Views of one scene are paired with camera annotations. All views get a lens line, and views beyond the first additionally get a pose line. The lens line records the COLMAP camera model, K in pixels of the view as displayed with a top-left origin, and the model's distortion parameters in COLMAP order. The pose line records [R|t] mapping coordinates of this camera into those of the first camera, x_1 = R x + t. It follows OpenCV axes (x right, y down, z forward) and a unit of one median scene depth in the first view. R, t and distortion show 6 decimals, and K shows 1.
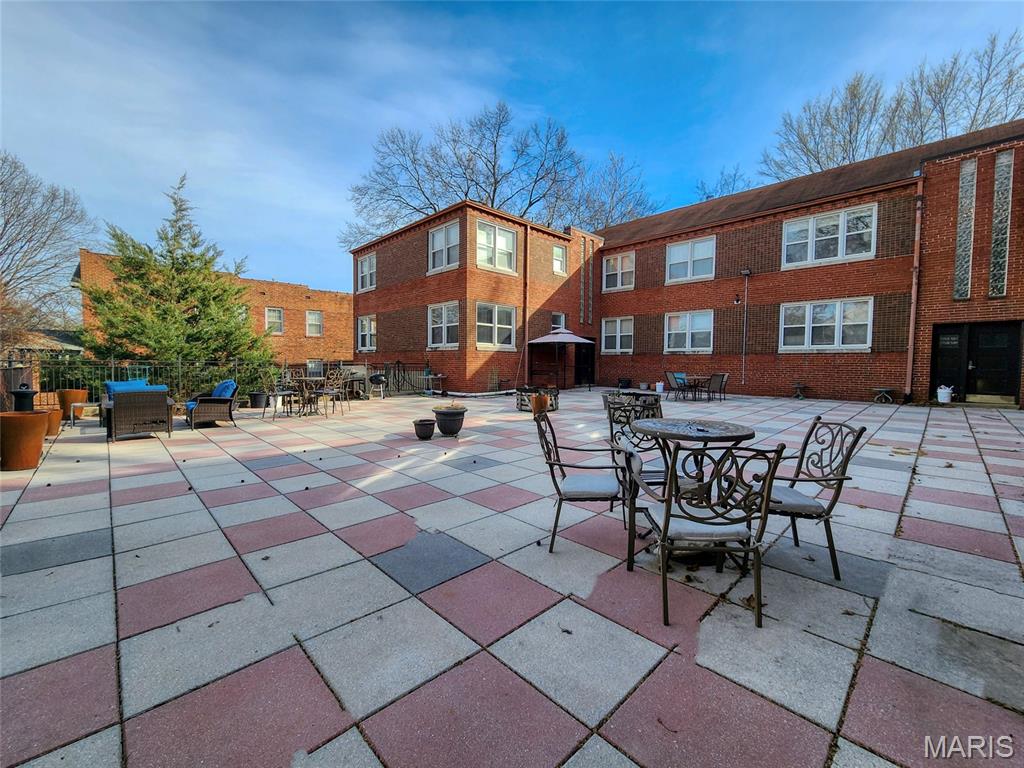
lens RADIAL K [[421.5, 0, 507.8], [0, 421.5, 383.1], [0, 0, 1]] dist [0.008655, 0.000366]
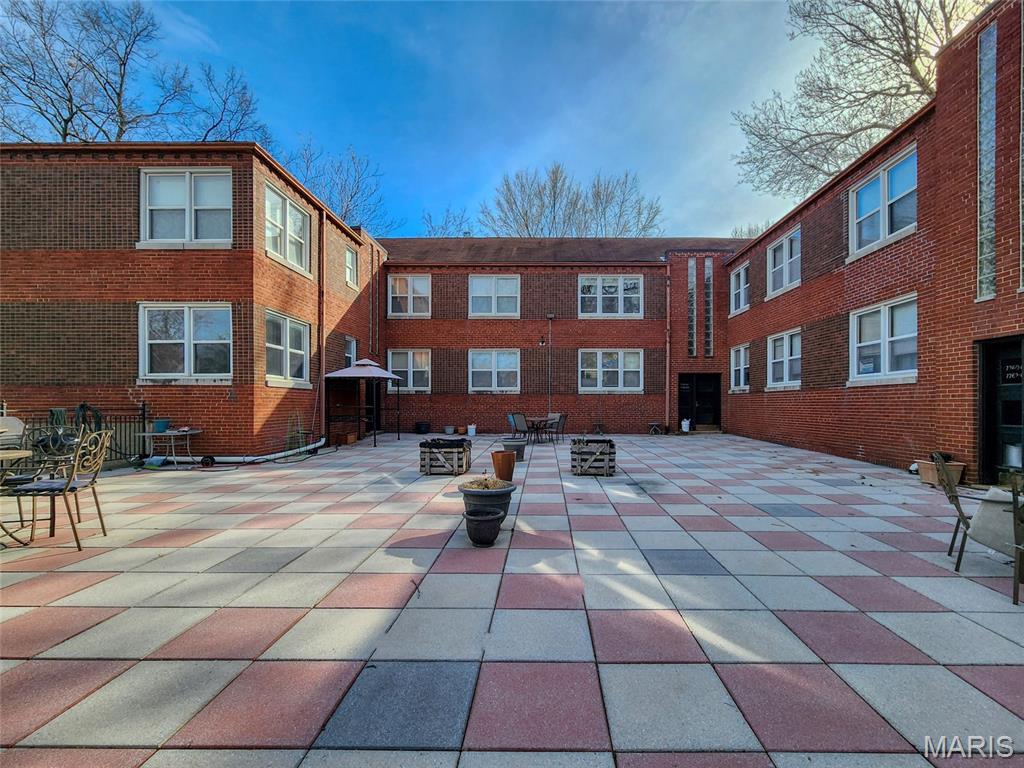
lens RADIAL K [[463.6, 0, 533.1], [0, 463.6, 409.1], [0, 0, 1]] dist [0.004695, 0.000961]
pose [[0.704356, -0.018172, 0.709614, -0.265549], [0.039622, 0.999120, -0.013742, -0.017730], [-0.708740, 0.037796, 0.704457, 0.219413]]
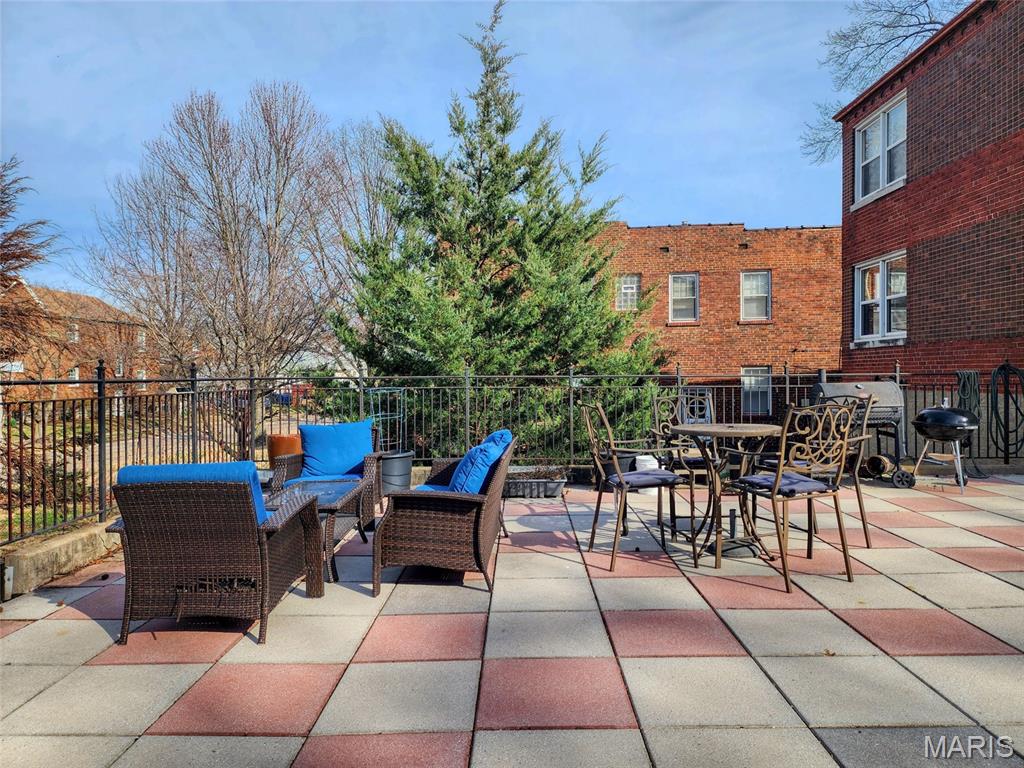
lens RADIAL K [[683.3, 0, 508.3], [0, 683.3, 380.4], [0, 0, 1]] dist [0.012181, -0.001567]
pose [[0.711334, -0.009474, -0.702790, -0.154256], [-0.017435, 0.999364, -0.031120, -0.017469], [0.702638, 0.034390, 0.710716, 0.350205]]
